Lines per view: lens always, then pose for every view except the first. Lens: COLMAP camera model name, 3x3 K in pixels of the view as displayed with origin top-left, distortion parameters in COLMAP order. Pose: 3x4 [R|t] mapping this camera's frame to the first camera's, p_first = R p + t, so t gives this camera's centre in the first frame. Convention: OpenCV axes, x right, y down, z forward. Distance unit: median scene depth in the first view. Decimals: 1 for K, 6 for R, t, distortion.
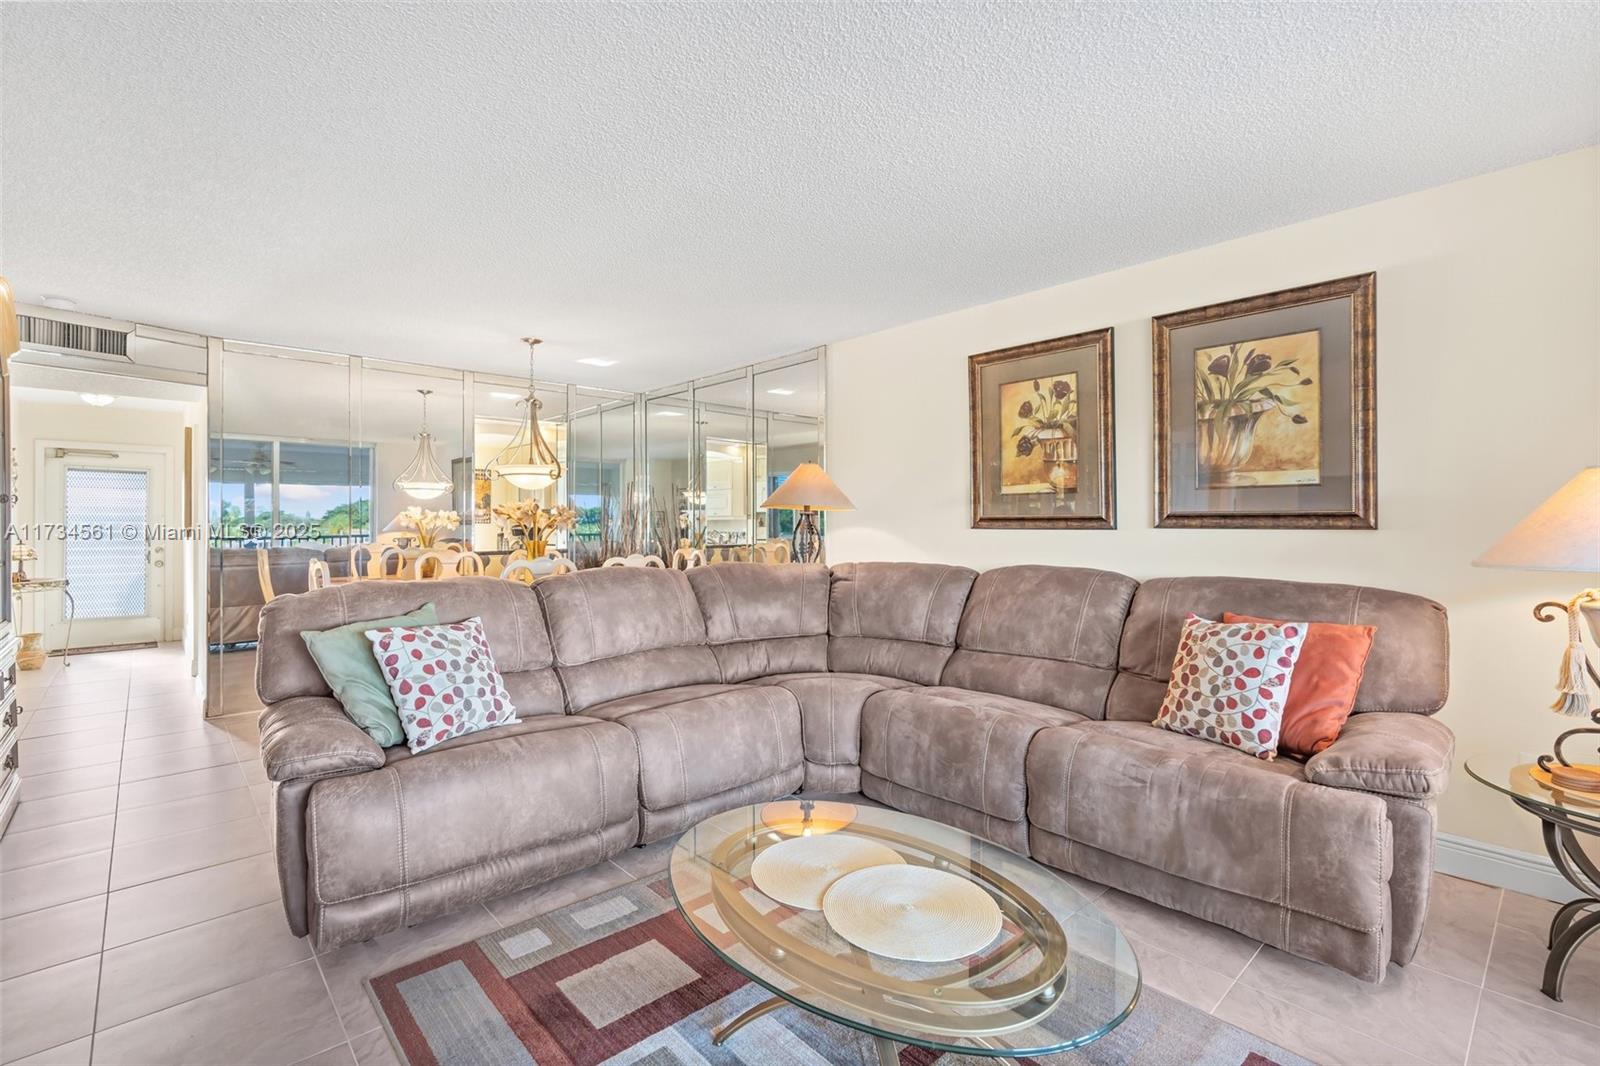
lens RADIAL K [[717.8, 0, 795.6], [0, 717.8, 526.3], [0, 0, 1]] dist [-0.008838, 0.000979]
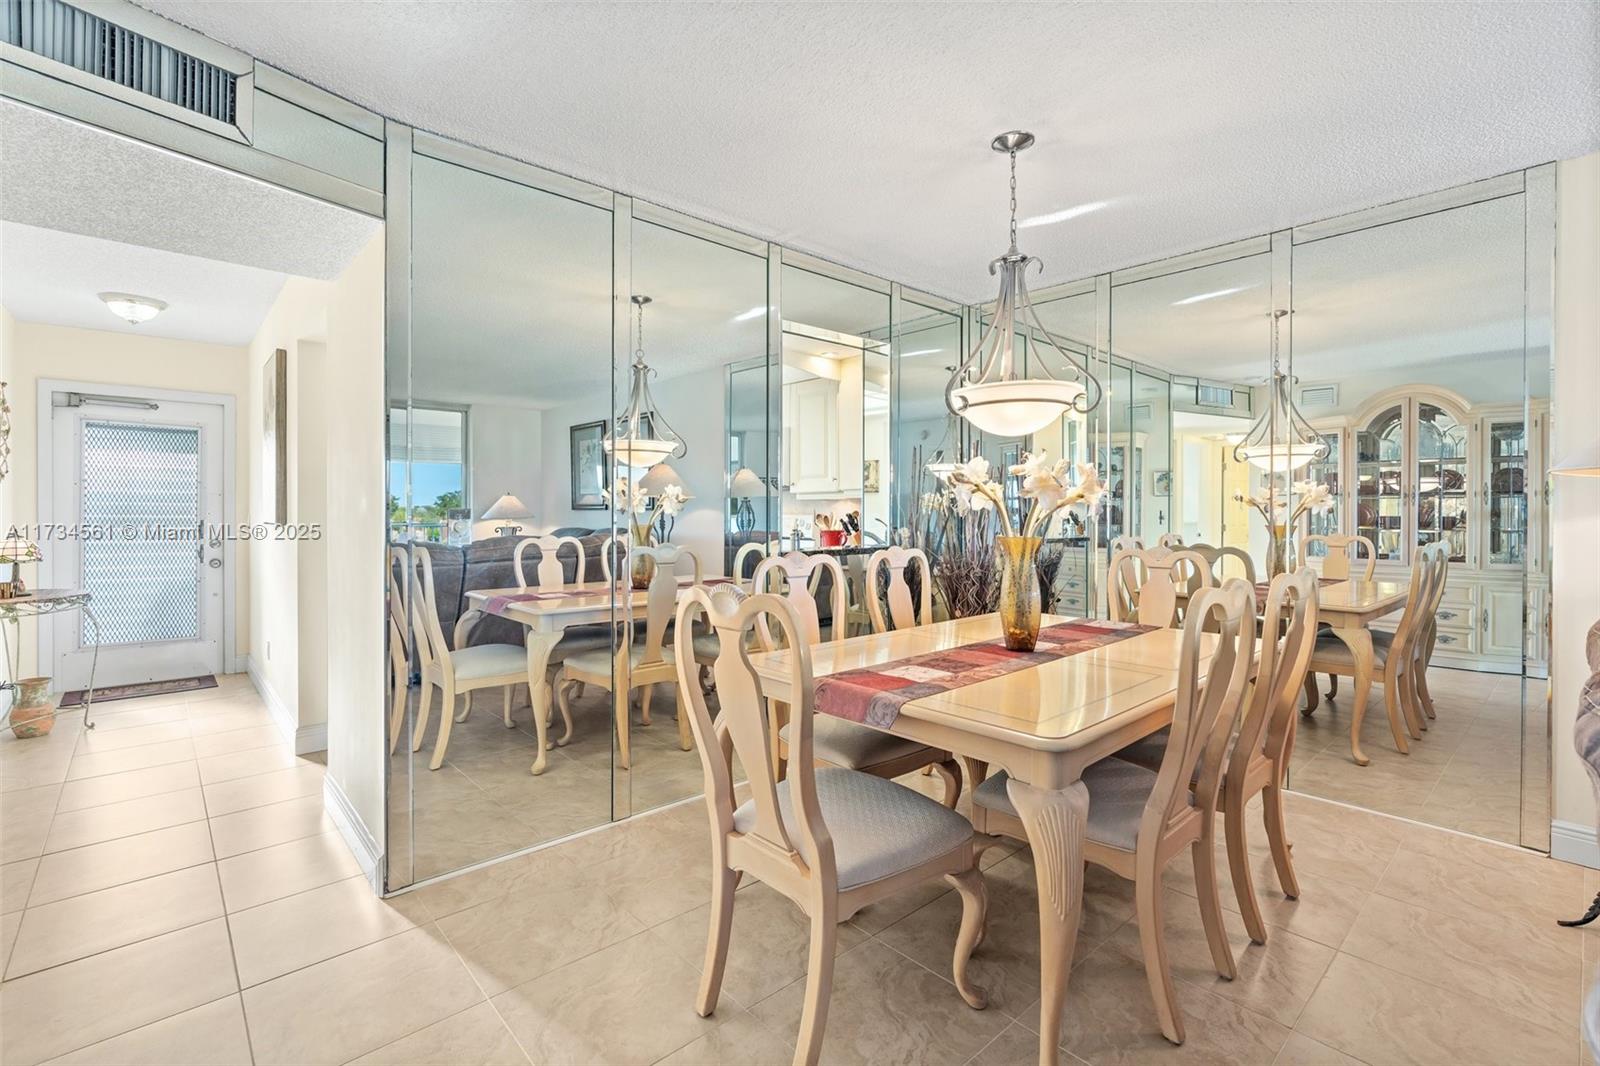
lens RADIAL K [[717.8, 0, 789.8], [0, 717.8, 523.9], [0, 0, 1]] dist [-0.008838, 0.000979]
pose [[0.999970, 0.004192, -0.006572, -0.691901], [-0.004122, 0.999935, 0.010613, 0.008570], [0.006616, -0.010586, 0.999922, 0.649081]]
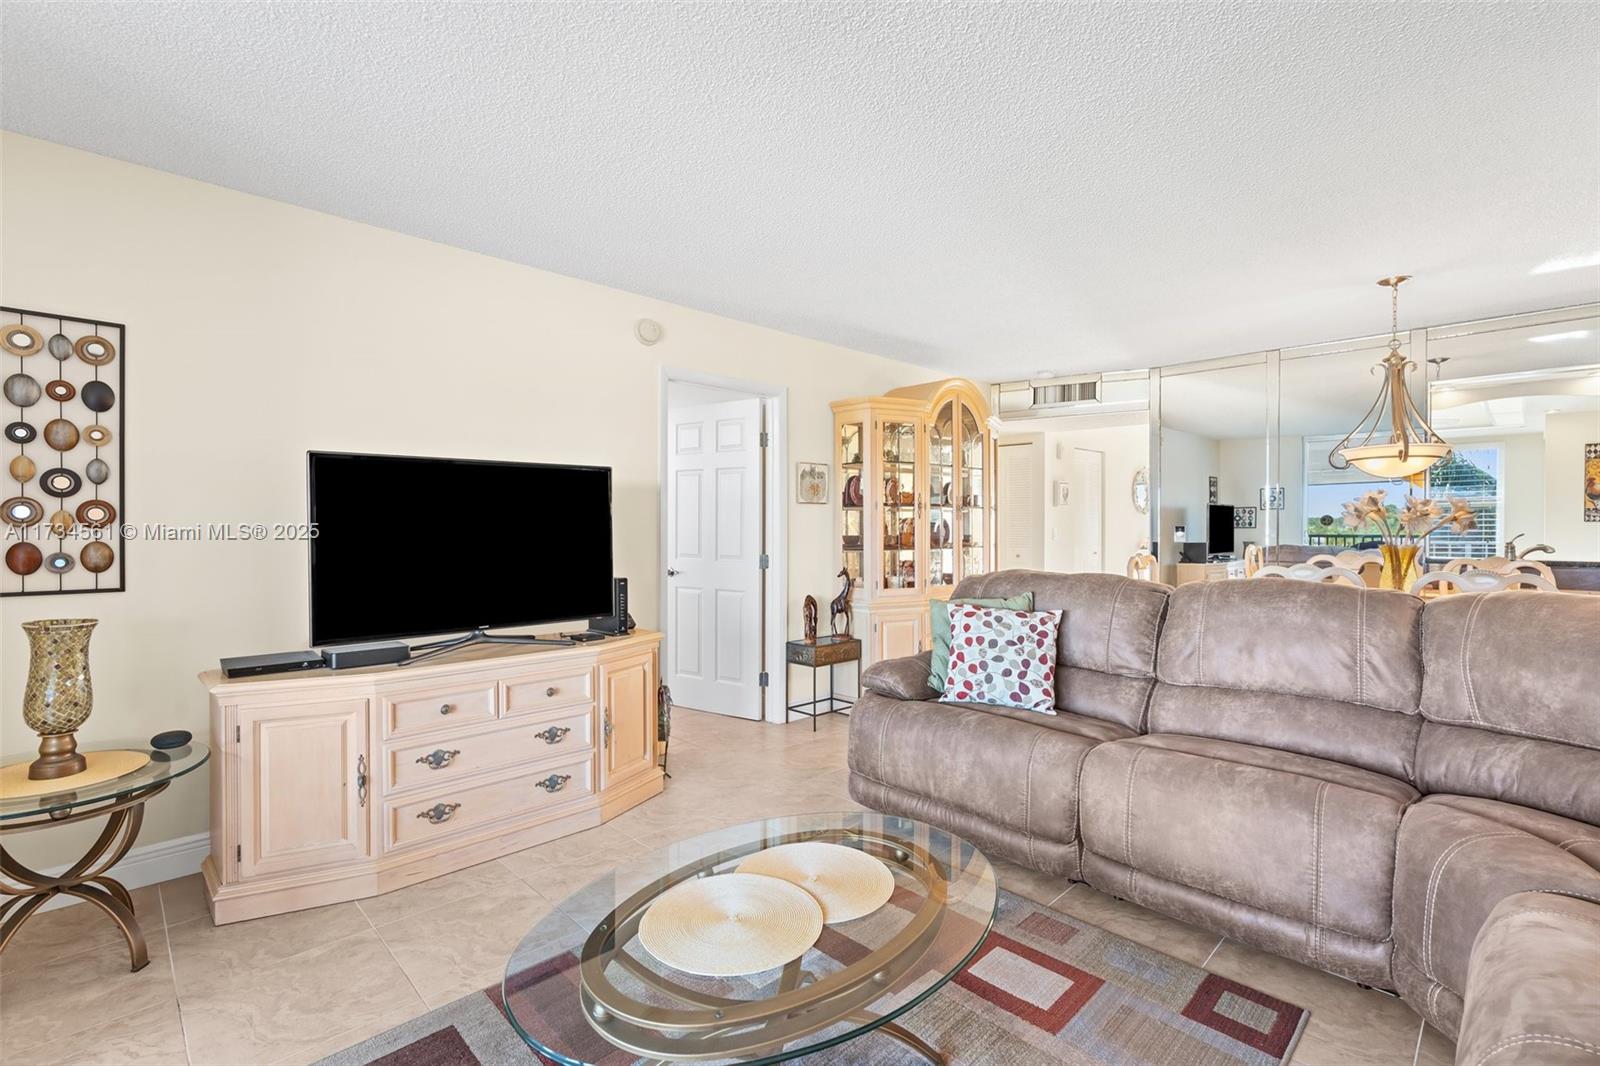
lens RADIAL K [[717.8, 0, 783.9], [0, 717.8, 533.0], [0, 0, 1]] dist [-0.008838, 0.000979]
pose [[0.024674, 0.011891, -0.999625, 0.476093], [0.001124, 0.999928, 0.011922, -0.000579], [0.999695, -0.001417, 0.024659, 0.439918]]
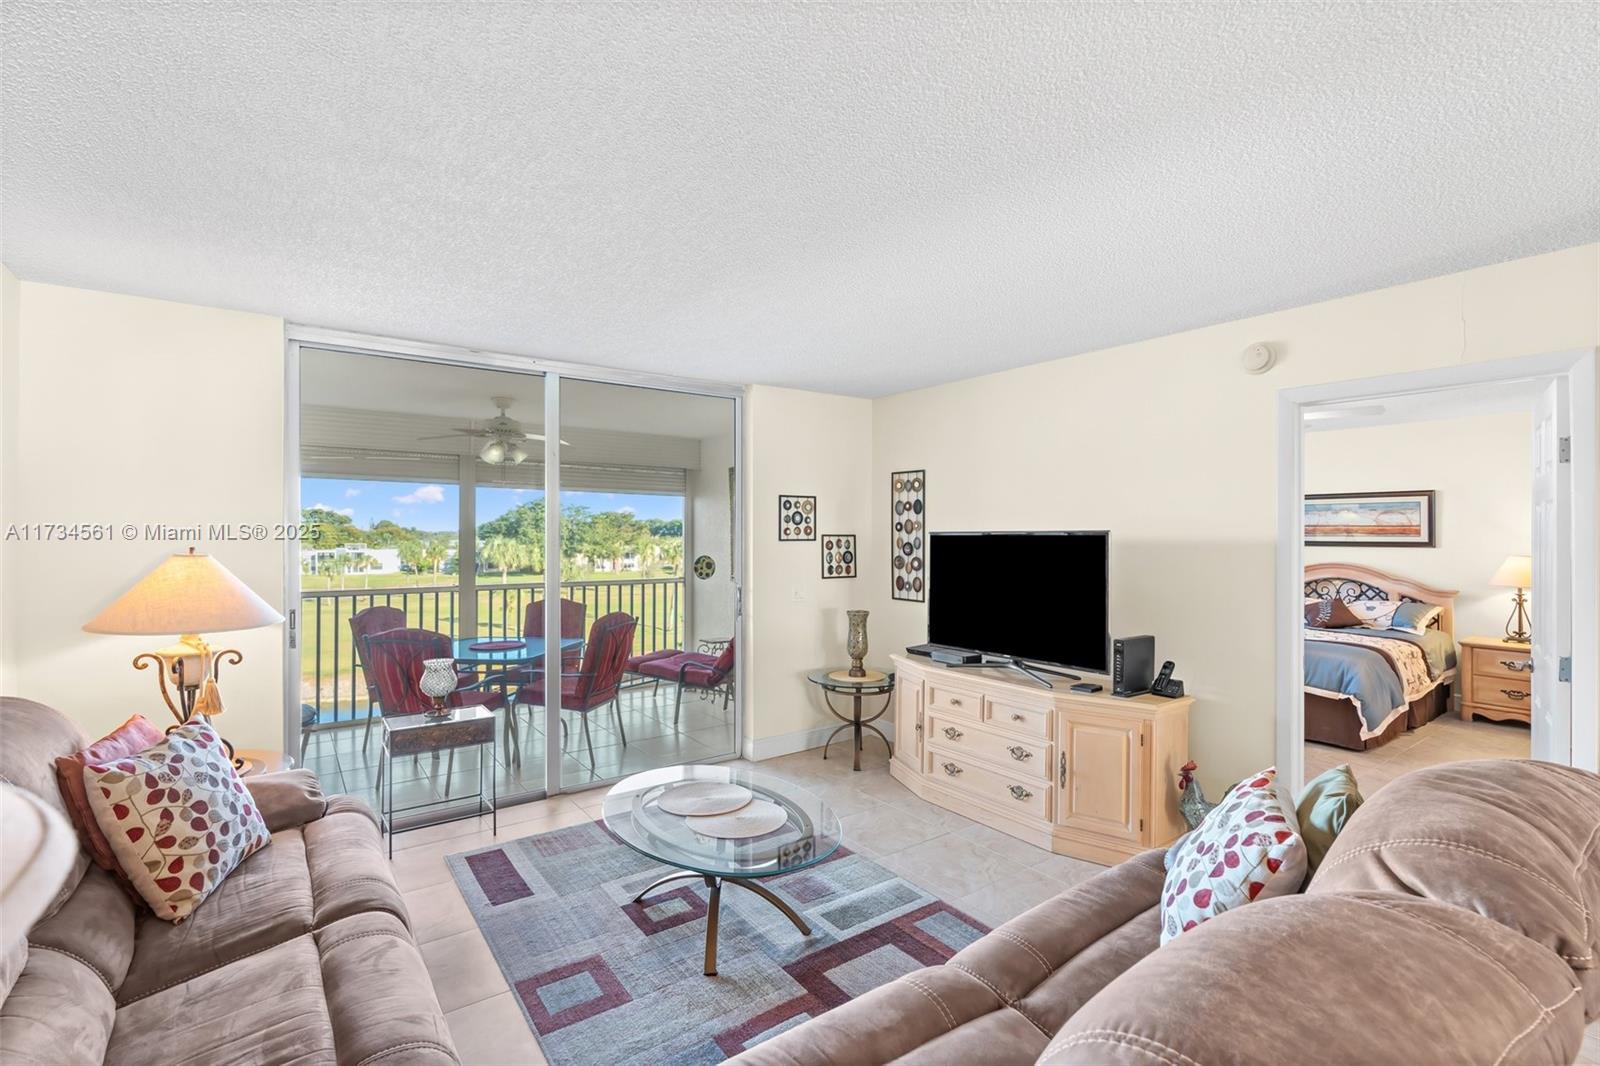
lens RADIAL K [[717.8, 0, 797.0], [0, 717.8, 531.9], [0, 0, 1]] dist [-0.008838, 0.000979]
pose [[-0.993566, -0.000534, 0.113254, -0.121162], [-0.000809, 0.999997, -0.002384, -0.067929], [-0.113253, -0.002461, -0.993563, 1.203521]]
